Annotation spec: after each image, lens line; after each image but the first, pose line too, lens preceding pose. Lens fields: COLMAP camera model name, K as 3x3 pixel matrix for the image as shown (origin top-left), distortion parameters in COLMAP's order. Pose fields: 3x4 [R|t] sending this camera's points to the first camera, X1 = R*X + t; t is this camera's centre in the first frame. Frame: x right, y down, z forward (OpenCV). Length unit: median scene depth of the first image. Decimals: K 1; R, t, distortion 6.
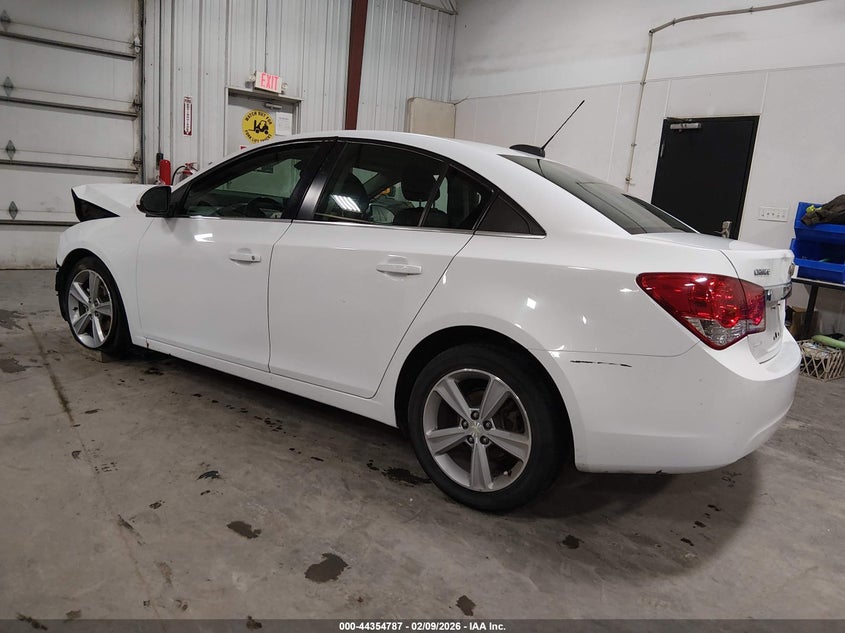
lens RADIAL K [[652.8, 0, 422.5], [0, 652.8, 316.5], [0, 0, 1]] dist [0.005863, -0.002932]
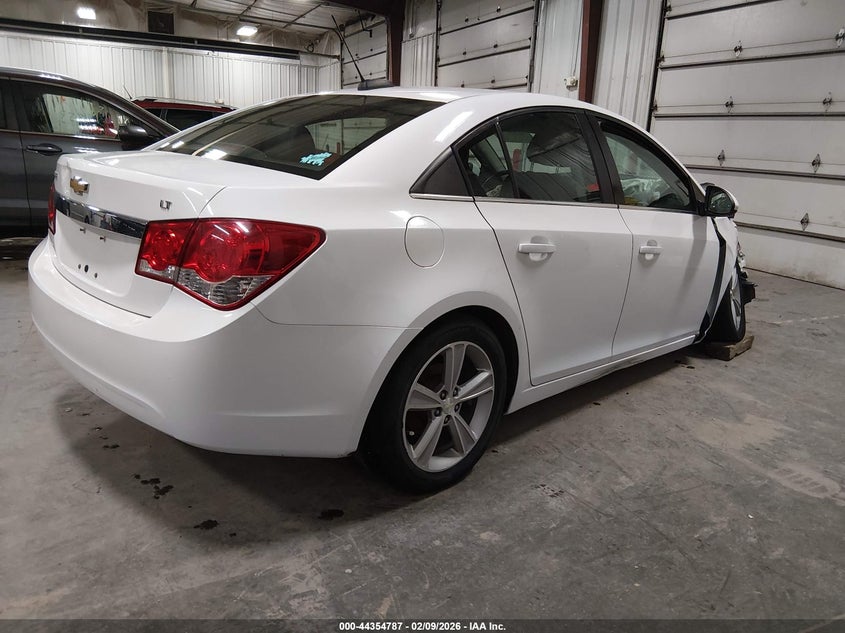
lens RADIAL K [[652.8, 0, 422.5], [0, 652.8, 316.5], [0, 0, 1]] dist [0.005863, -0.002932]
pose [[-0.186653, 0.158679, -0.969526, 0.613851], [-0.257834, 0.944365, 0.204199, -0.093082], [0.947989, 0.288091, -0.135356, 0.740482]]
